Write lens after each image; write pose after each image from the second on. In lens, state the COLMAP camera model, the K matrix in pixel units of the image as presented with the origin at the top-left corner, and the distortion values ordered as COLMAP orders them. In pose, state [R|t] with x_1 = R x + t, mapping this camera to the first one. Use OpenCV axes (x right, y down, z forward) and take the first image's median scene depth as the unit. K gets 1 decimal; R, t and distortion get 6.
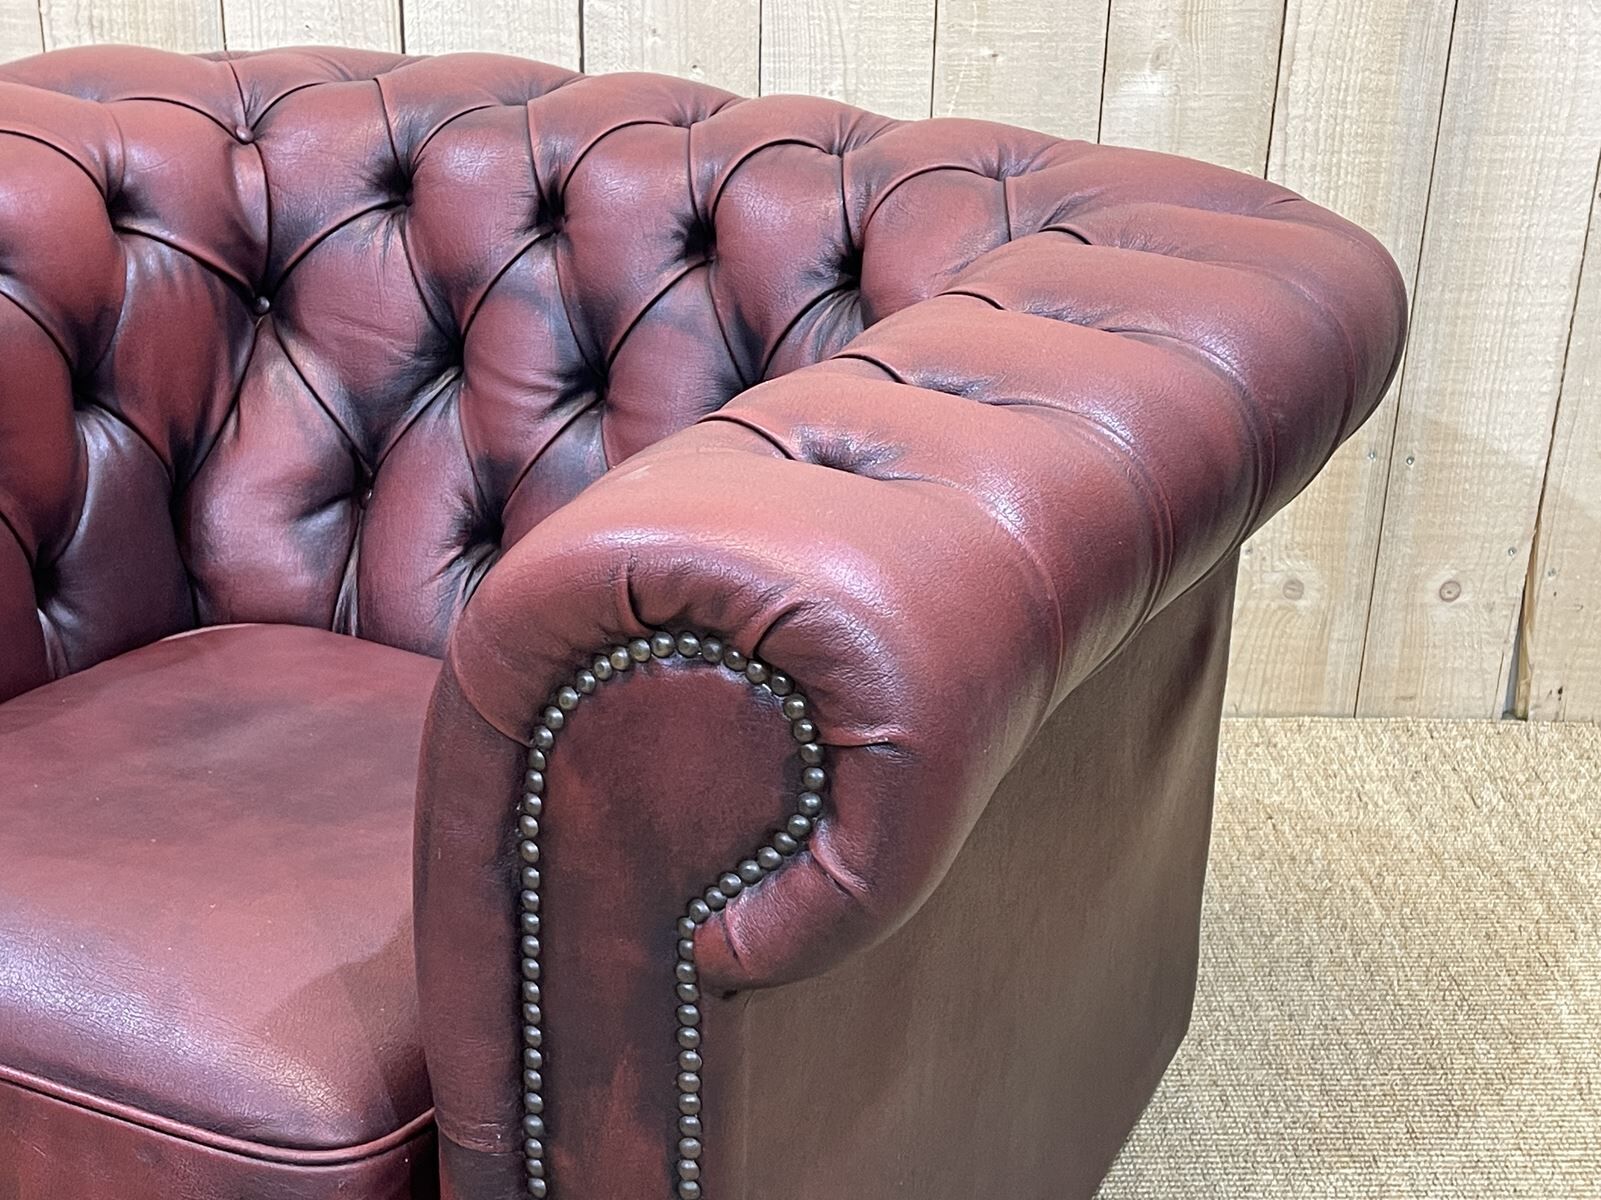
lens RADIAL K [[2312.3, 0, 838.1], [0, 2312.3, 616.3], [0, 0, 1]] dist [0.040611, 0.000000]
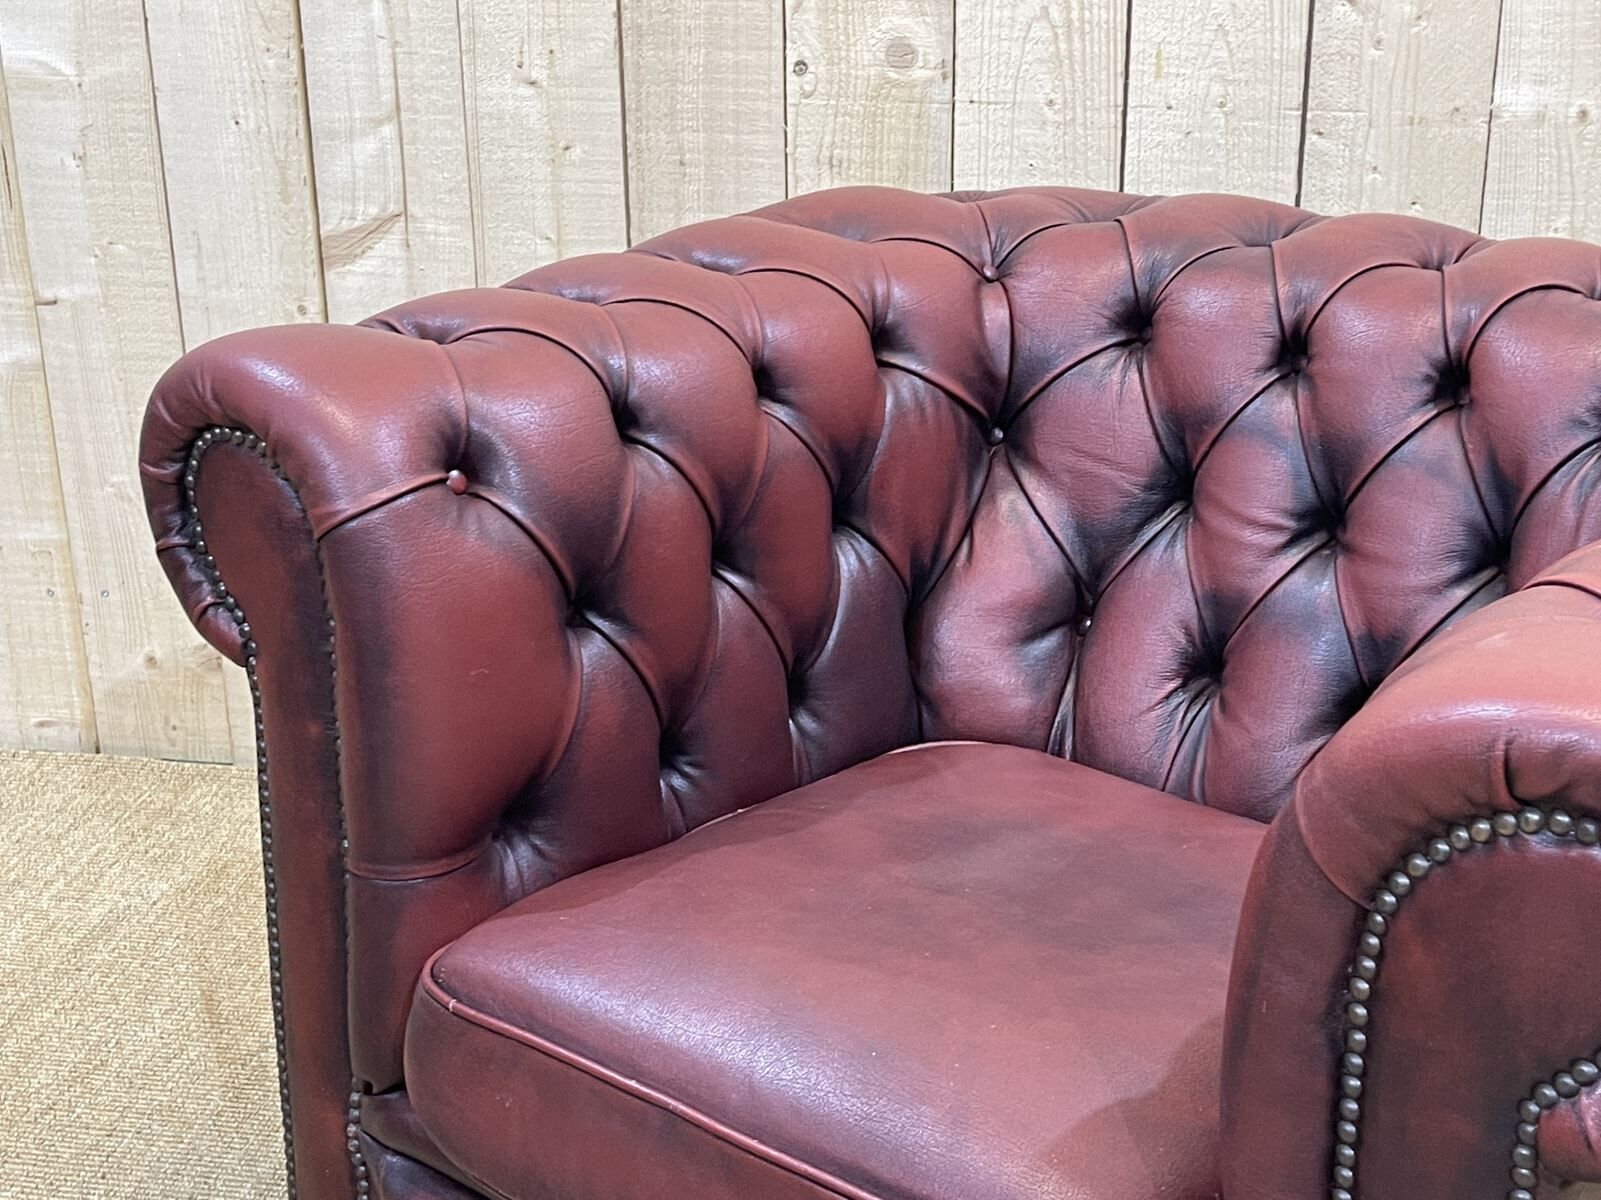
lens RADIAL K [[2312.3, 0, 797.1], [0, 2312.3, 607.0], [0, 0, 1]] dist [0.040611, 0.000000]
pose [[0.966899, 0.050817, -0.250048, -0.059634], [-0.062800, 0.997217, -0.040172, -0.008367], [0.247311, 0.054546, 0.967400, -0.016784]]
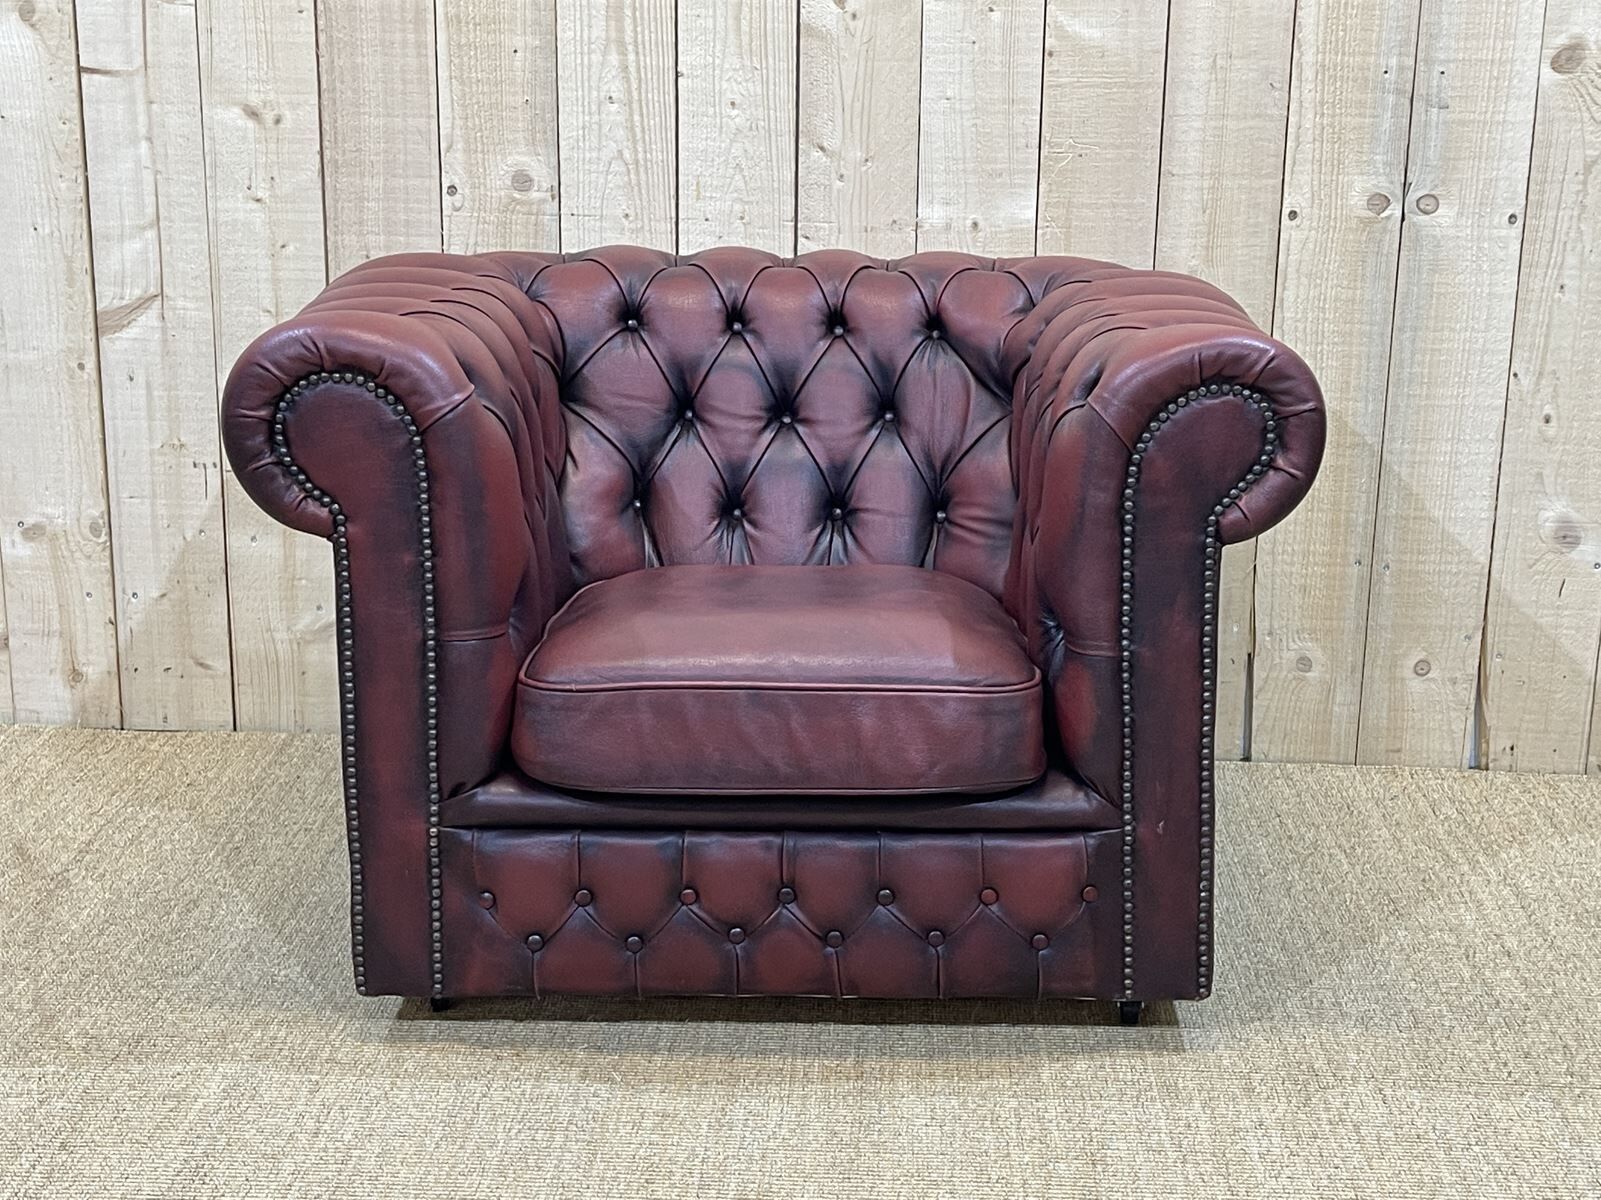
lens RADIAL K [[2312.3, 0, 817.0], [0, 2312.3, 611.4], [0, 0, 1]] dist [0.040611, 0.000000]
pose [[0.994595, 0.010626, -0.103284, 0.057979], [-0.026694, 0.987481, -0.155462, 0.197749], [0.100339, 0.157379, 0.982428, -0.415562]]
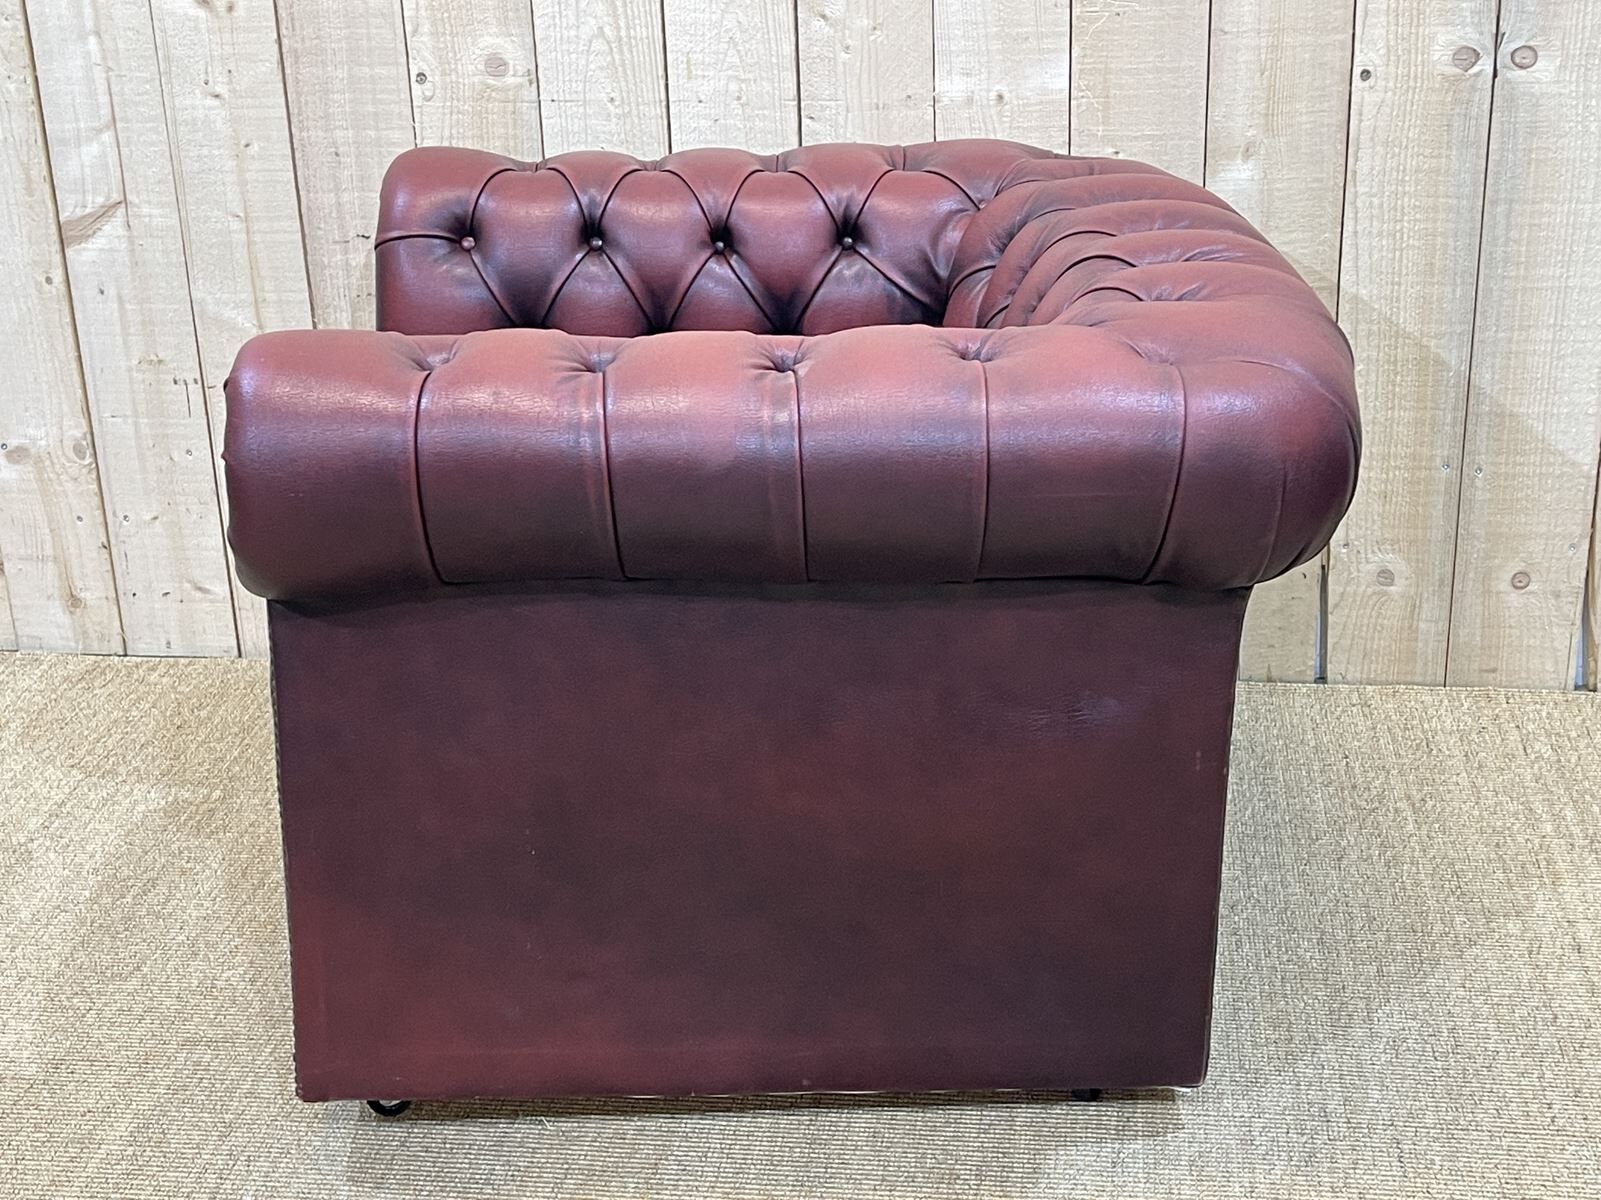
lens RADIAL K [[2312.3, 0, 799.9], [0, 2312.3, 614.6], [0, 0, 1]] dist [0.040611, 0.000000]
pose [[0.978467, 0.011545, -0.206082, 0.164001], [-0.018956, 0.999241, -0.034025, 0.061657], [0.205532, 0.037198, 0.977943, -0.285540]]
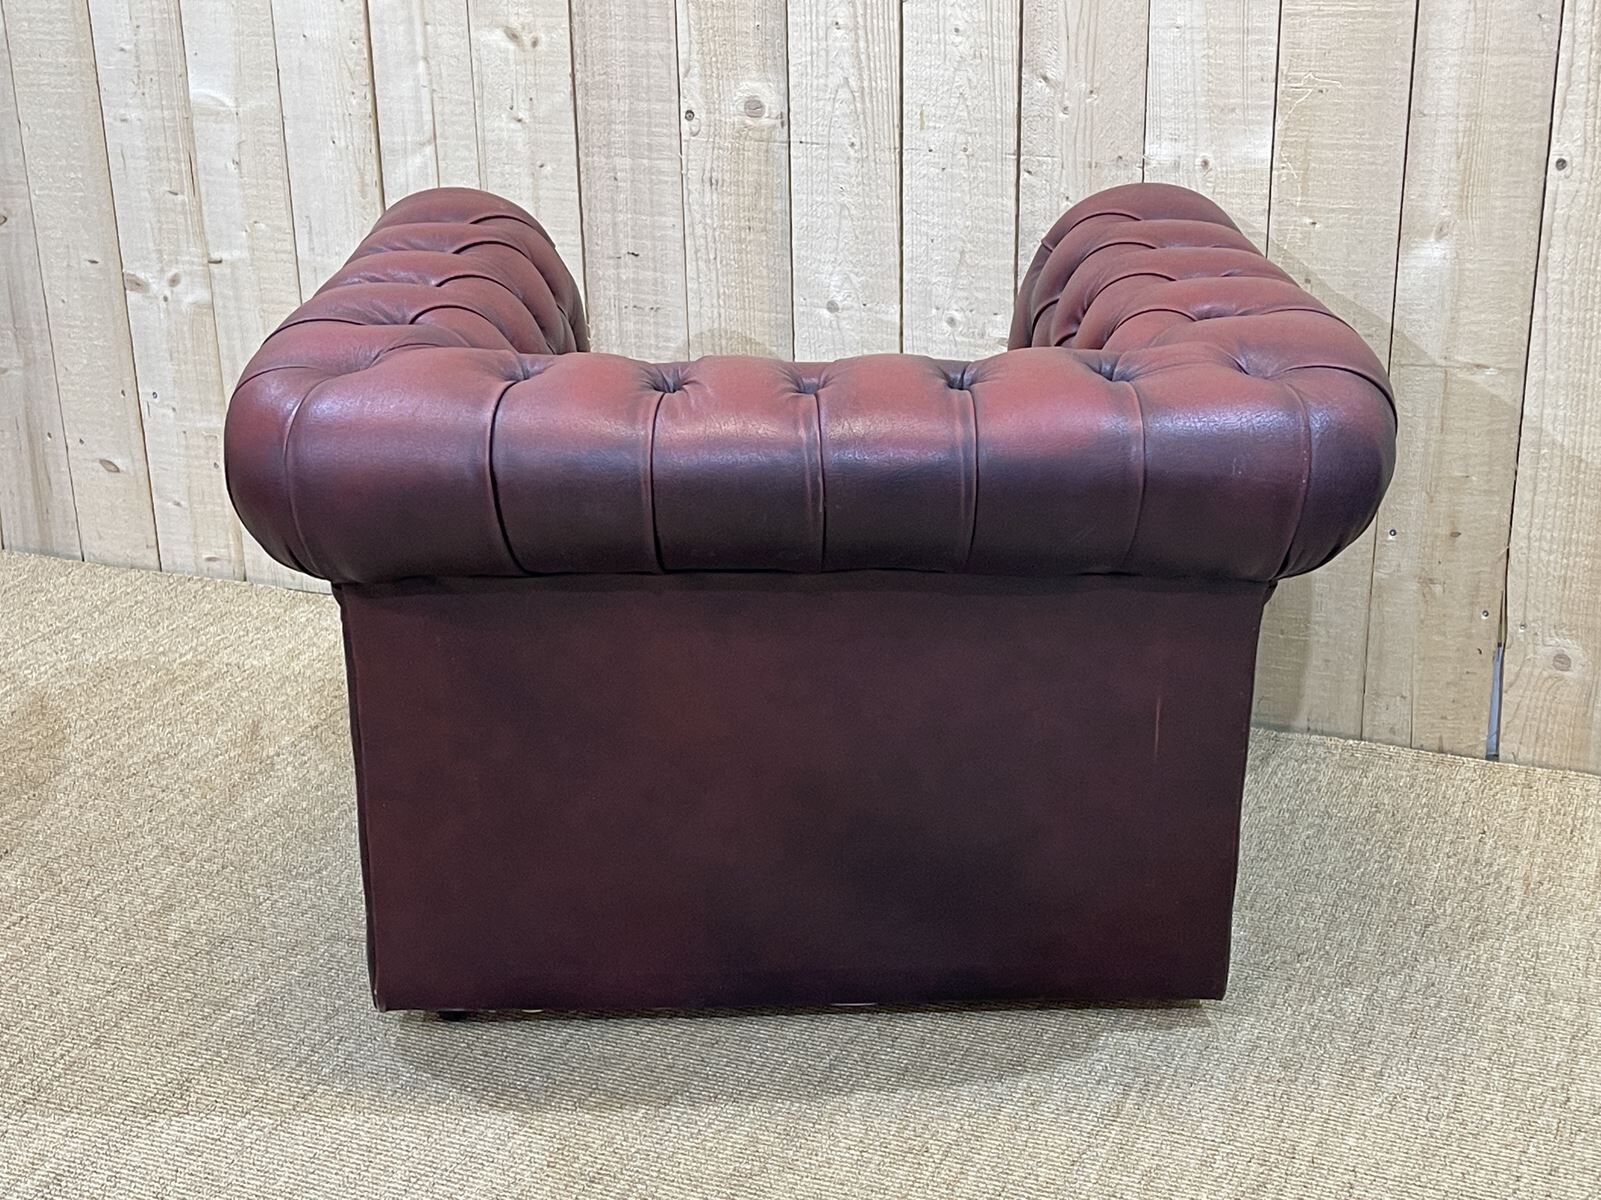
lens RADIAL K [[2312.3, 0, 798.5], [0, 2312.3, 611.0], [0, 0, 1]] dist [0.040611, 0.000000]
pose [[0.897252, 0.110564, -0.427451, 0.397926], [-0.135894, 0.990296, -0.029102, 0.058081], [0.420086, 0.084199, 0.903570, -0.312128]]
